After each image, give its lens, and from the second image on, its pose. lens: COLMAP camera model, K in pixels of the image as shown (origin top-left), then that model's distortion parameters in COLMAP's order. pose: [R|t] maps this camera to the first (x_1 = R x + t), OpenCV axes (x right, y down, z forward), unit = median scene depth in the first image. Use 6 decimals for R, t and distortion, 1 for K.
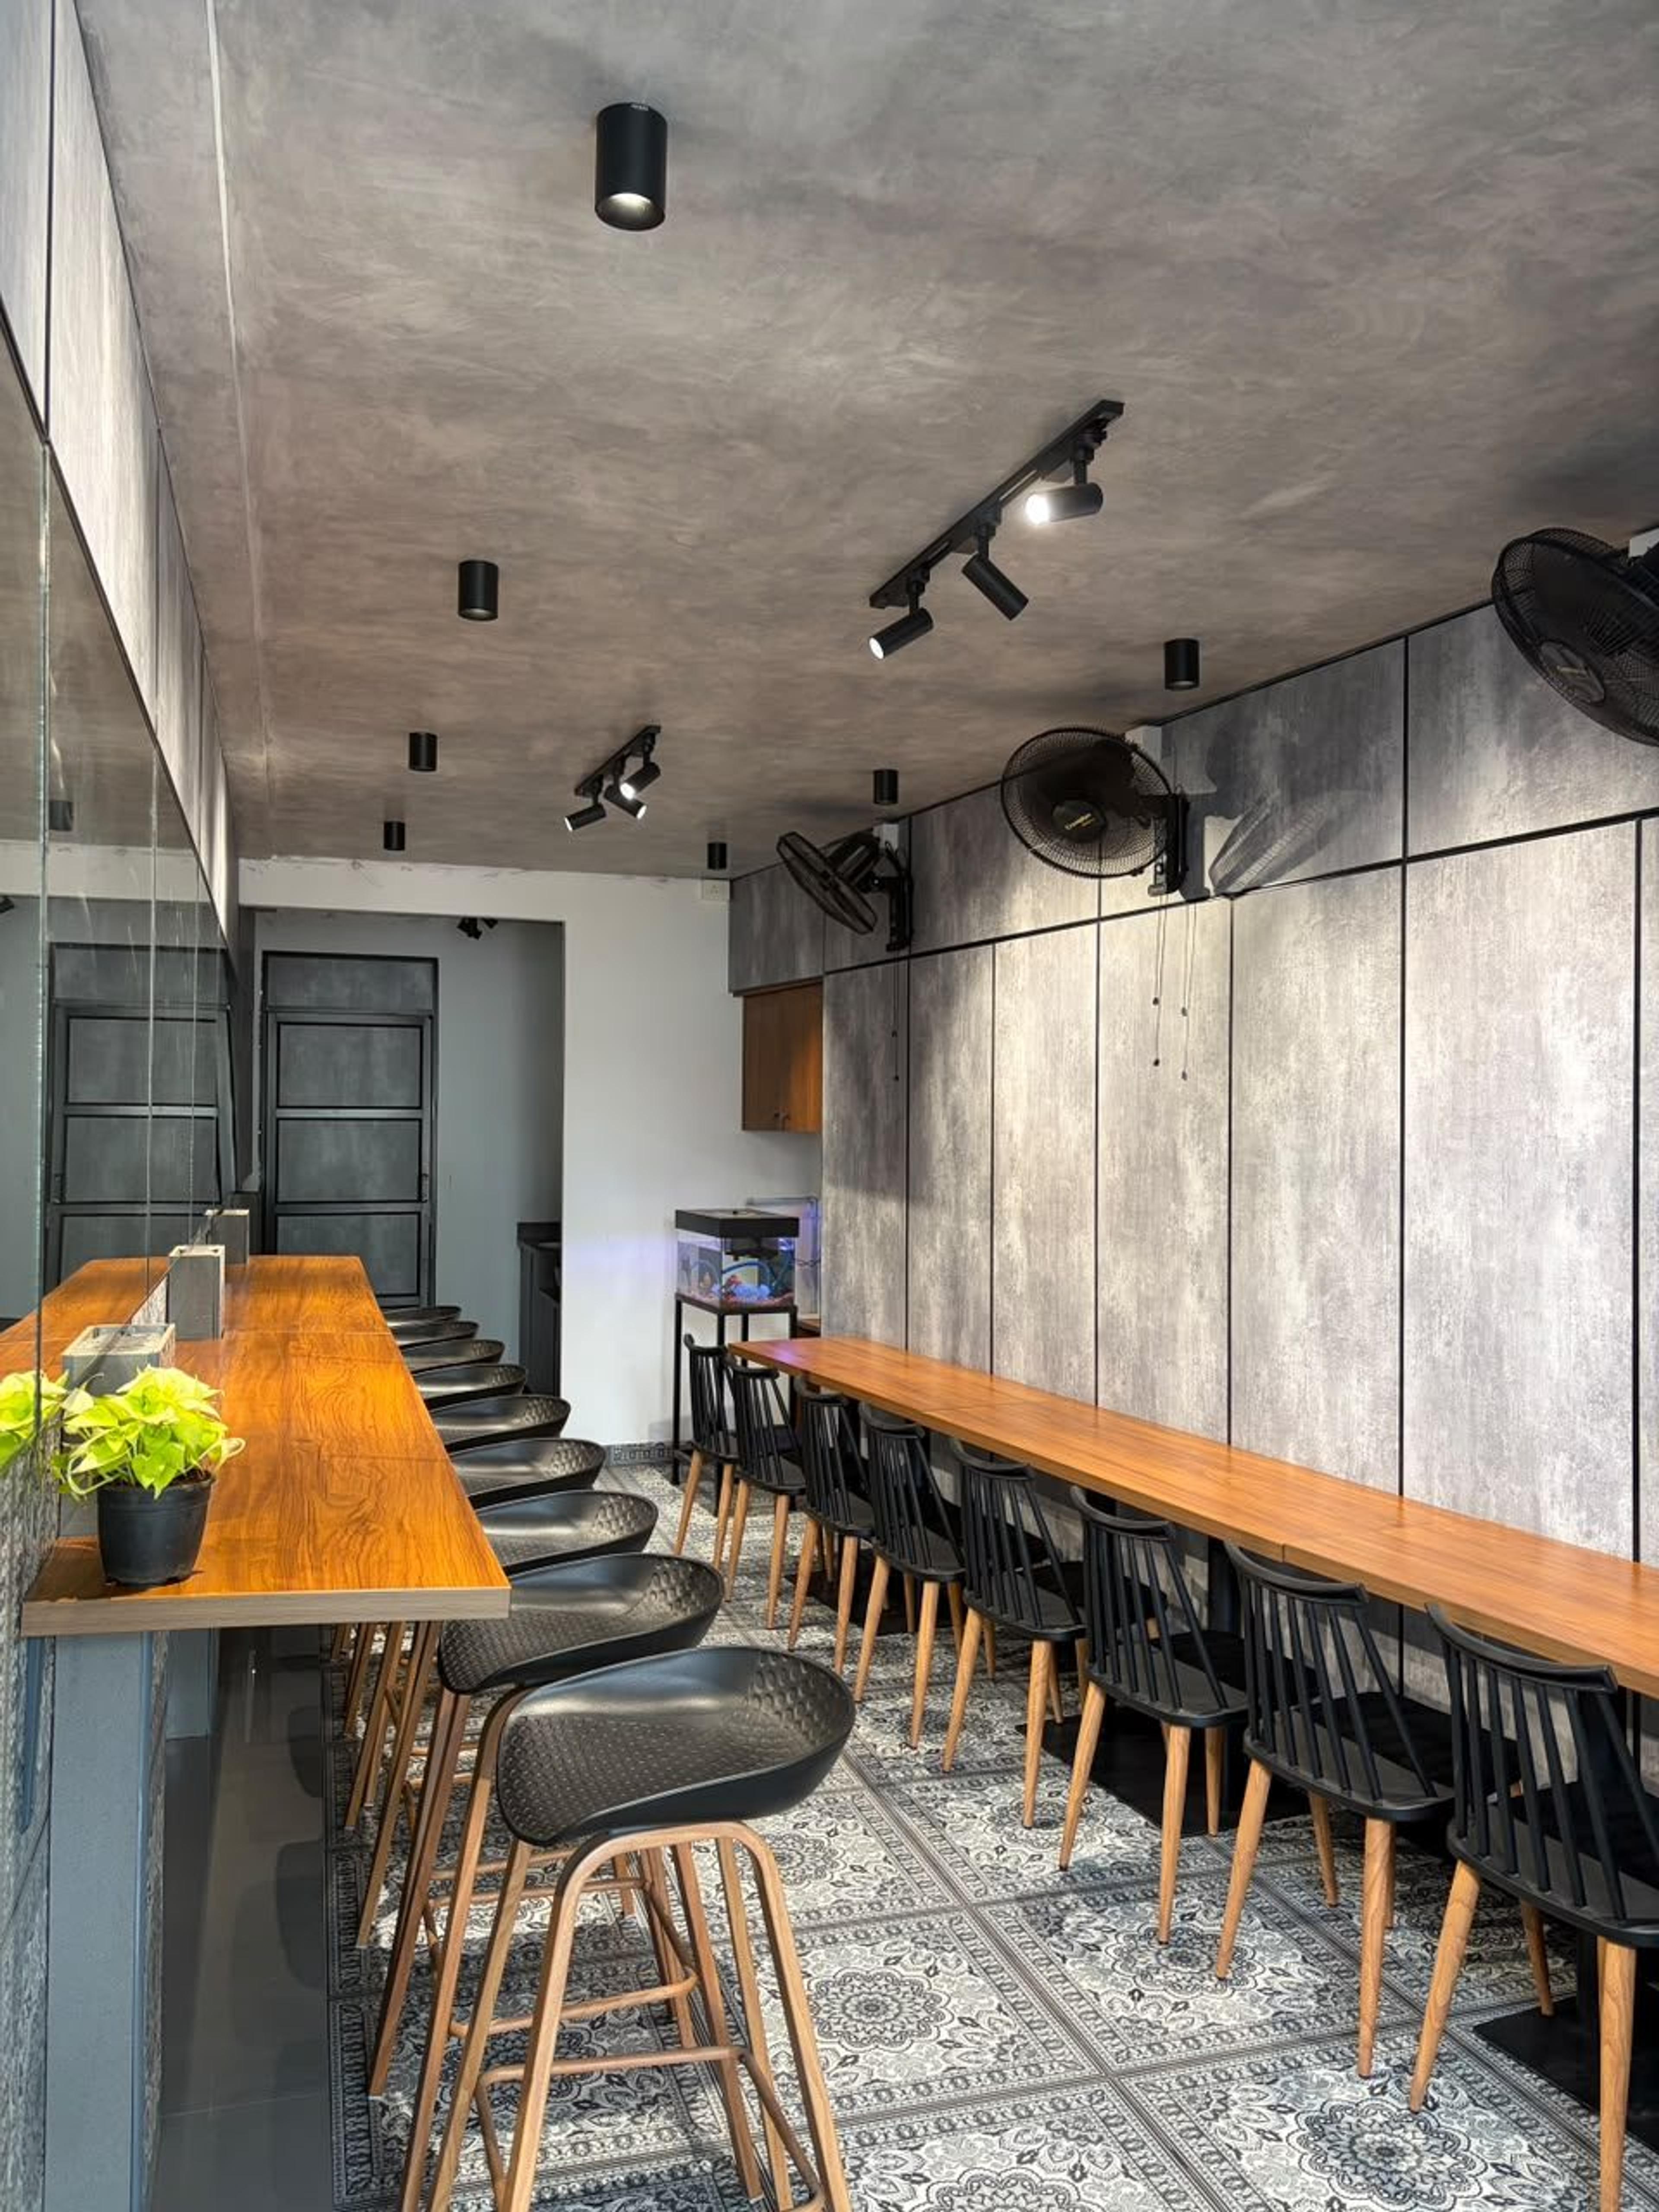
lens RADIAL K [[1639.2, 0, 788.8], [0, 1639.2, 1114.1], [0, 0, 1]] dist [0.056248, -0.063497]
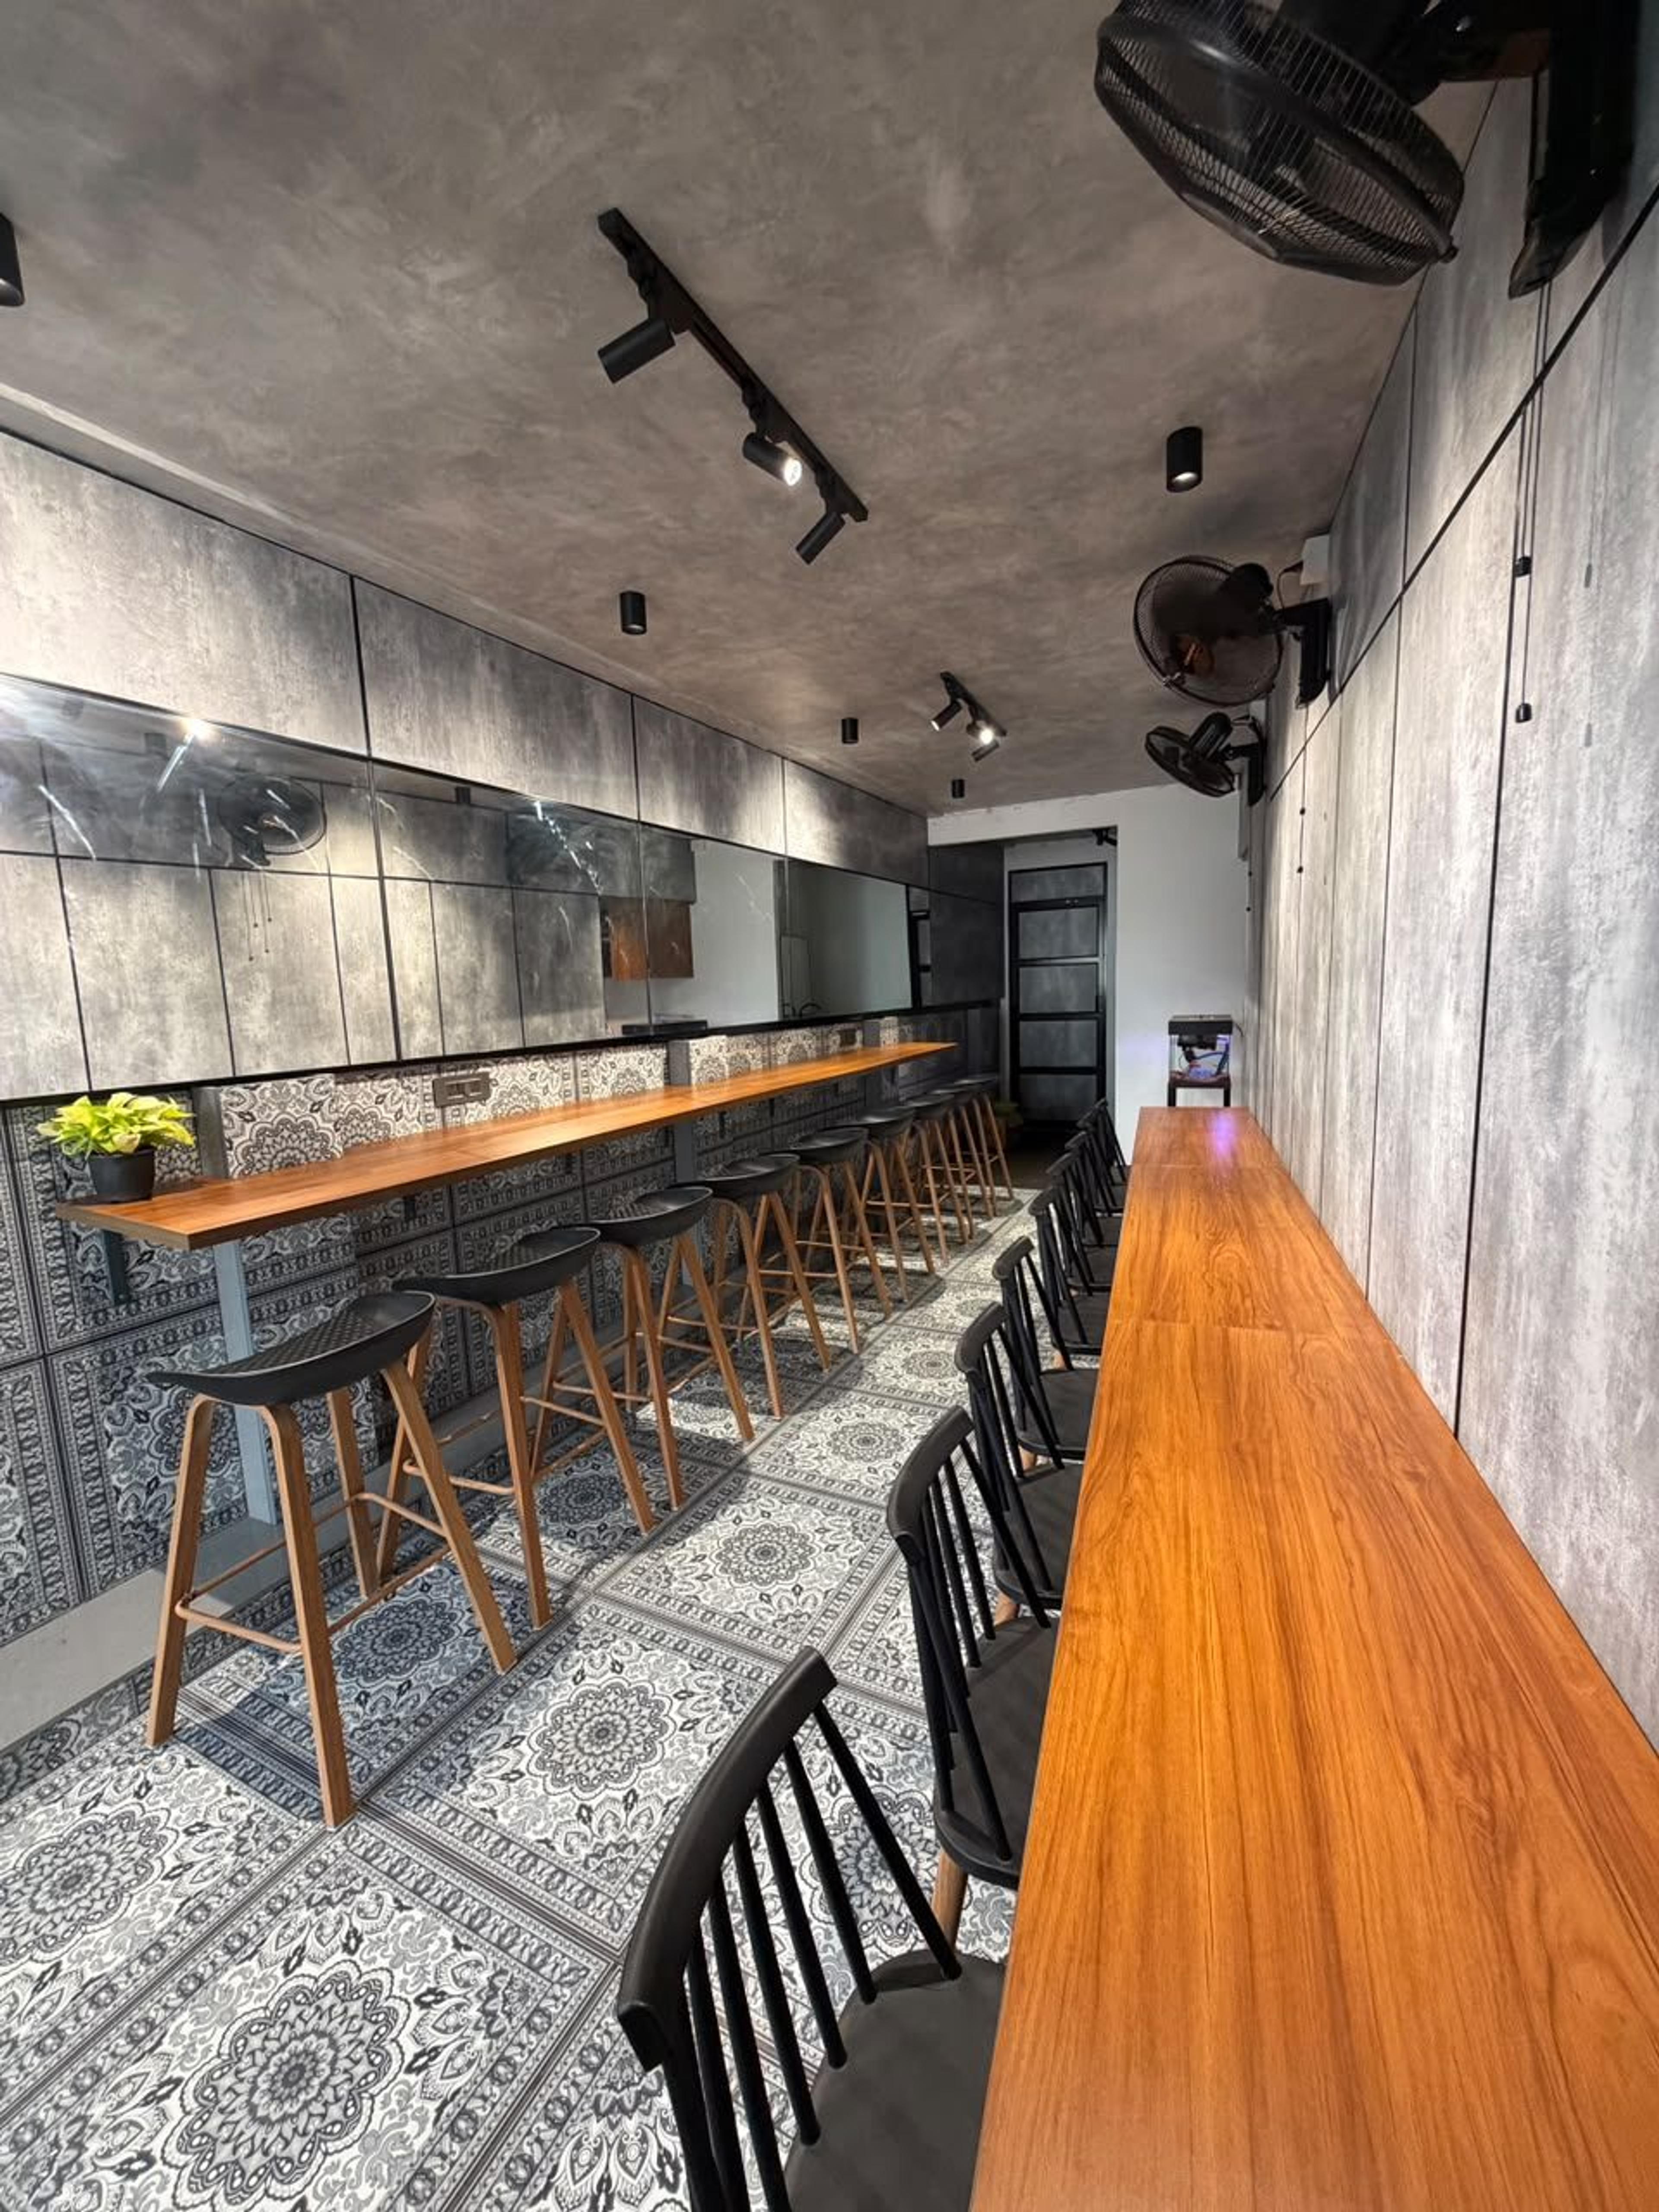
lens RADIAL K [[862.6, 0, 823.7], [0, 862.6, 1108.7], [0, 0, 1]] dist [0.000286, -0.001008]
pose [[0.727168, 0.060893, -0.683753, 0.523476], [0.048548, 0.989002, 0.139708, 0.038959], [0.684740, -0.134786, 0.716215, 0.478992]]
